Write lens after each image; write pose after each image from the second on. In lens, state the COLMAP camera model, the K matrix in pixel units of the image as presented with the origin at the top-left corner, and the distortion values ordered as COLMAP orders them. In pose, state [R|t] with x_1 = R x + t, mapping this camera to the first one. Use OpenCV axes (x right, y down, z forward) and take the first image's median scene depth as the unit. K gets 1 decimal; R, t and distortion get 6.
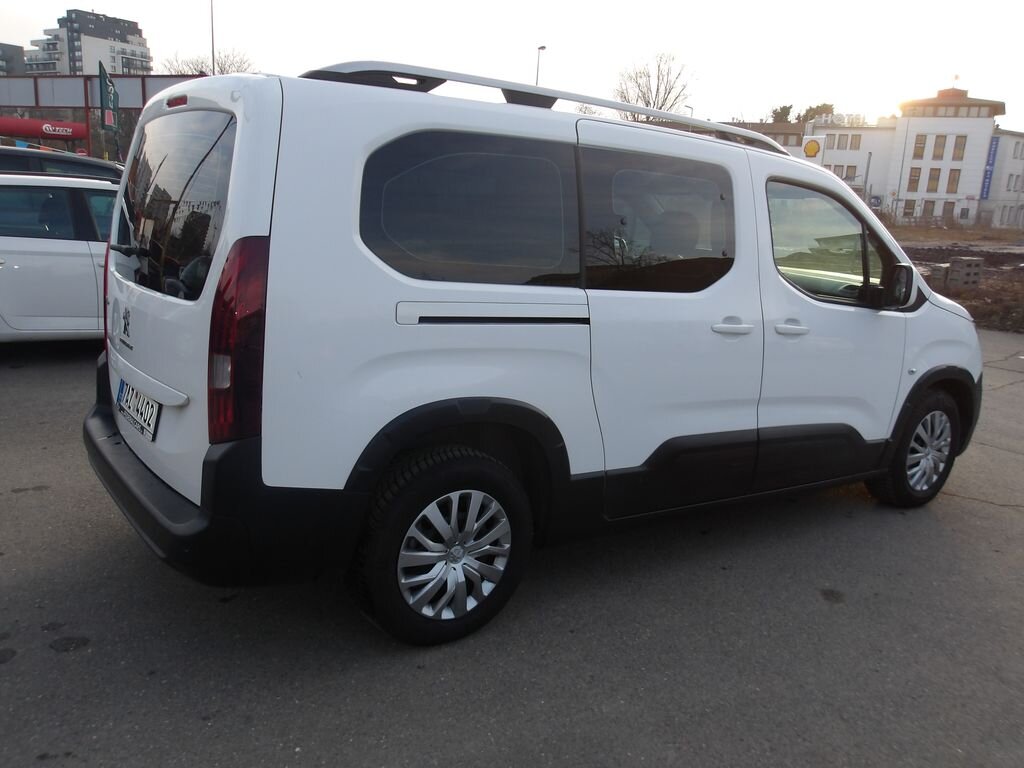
lens RADIAL K [[869.6, 0, 512.6], [0, 869.6, 389.9], [0, 0, 1]] dist [0.007926, 0.007154]
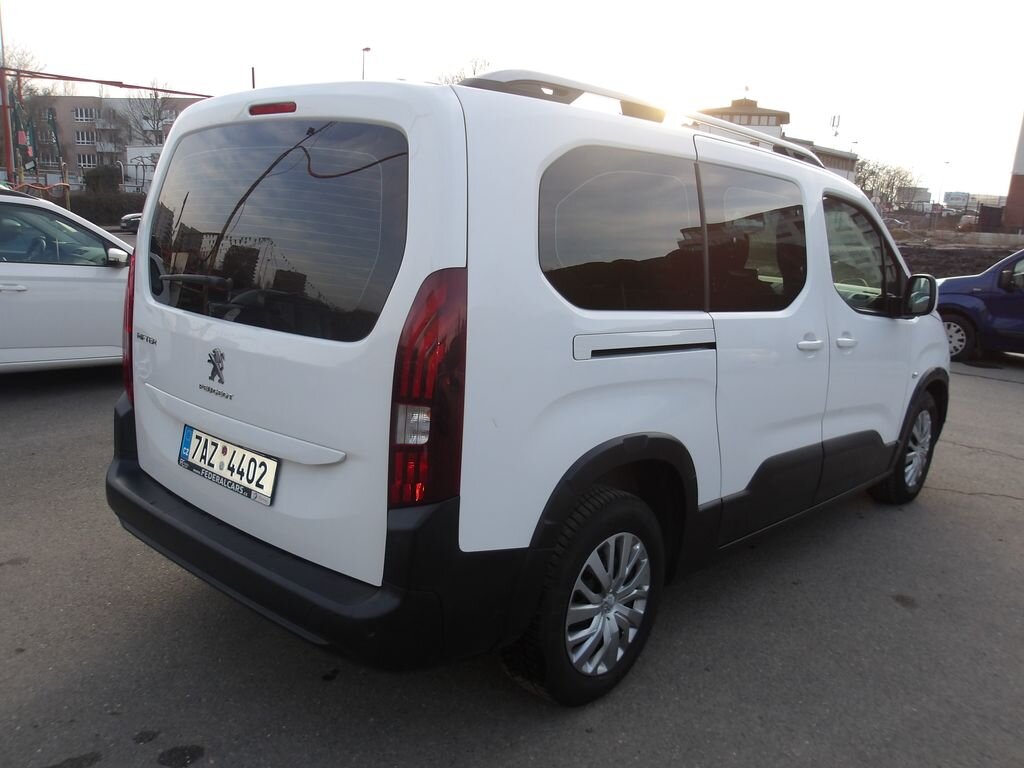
lens RADIAL K [[869.6, 0, 512.6], [0, 869.6, 389.9], [0, 0, 1]] dist [0.007926, 0.007154]
pose [[0.976880, -0.047252, 0.208504, -0.316769], [0.047505, 0.998864, 0.003796, -0.041776], [-0.208446, 0.006197, 0.978014, 0.103697]]
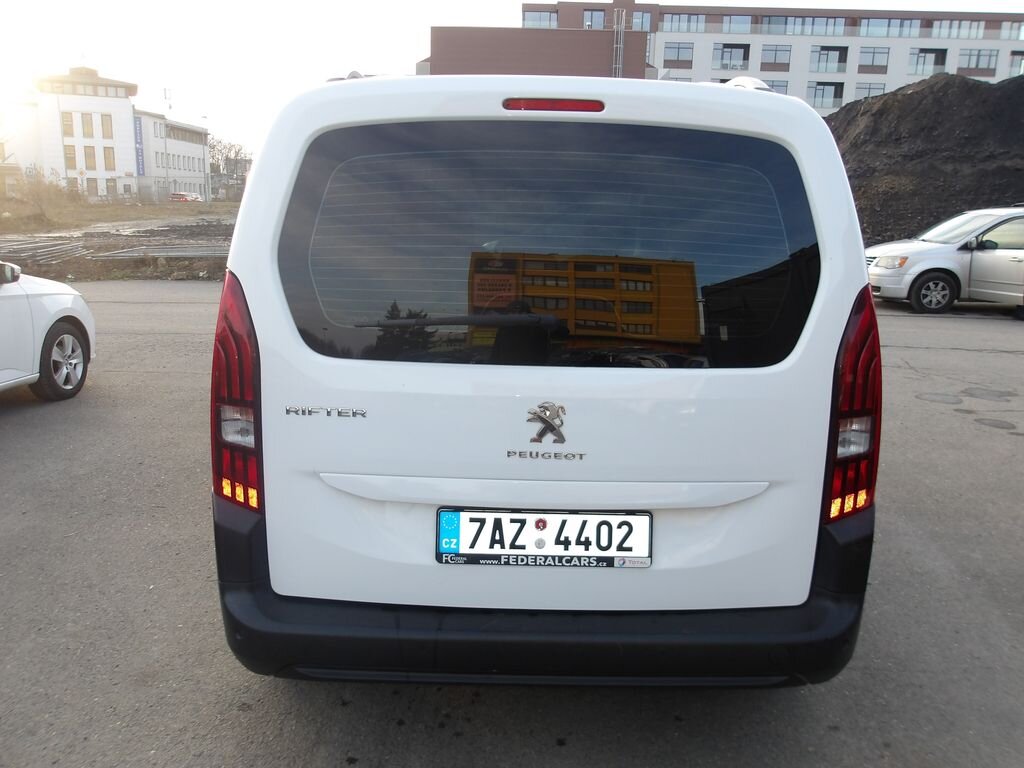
lens RADIAL K [[854.8, 0, 510.1], [0, 854.8, 382.1], [0, 0, 1]] dist [-0.015239, -0.006738]
pose [[0.587104, -0.205031, 0.783117, -0.915276], [0.185636, 0.975714, 0.116284, -0.180935], [-0.787939, 0.077104, 0.610906, 0.568400]]
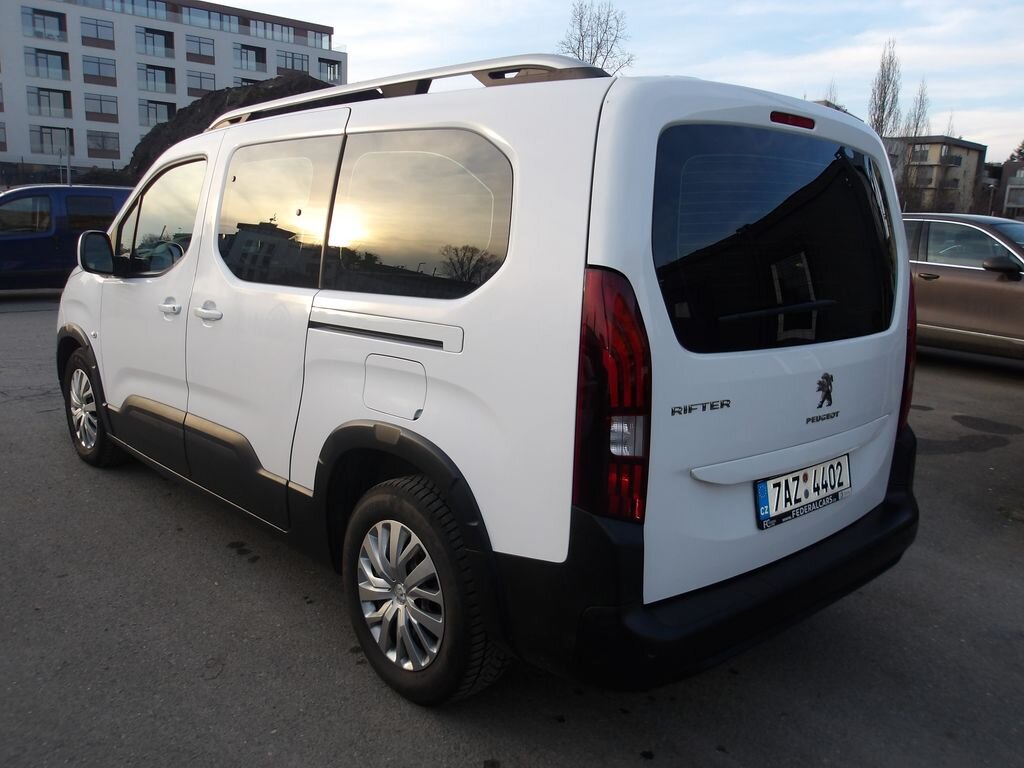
lens RADIAL K [[854.8, 0, 510.1], [0, 854.8, 382.1], [0, 0, 1]] dist [-0.015239, -0.006738]
pose [[-0.120578, -0.247764, 0.961288, -1.096887], [0.159714, 0.950896, 0.265119, -0.322163], [-0.979772, 0.185499, -0.075086, 1.258337]]
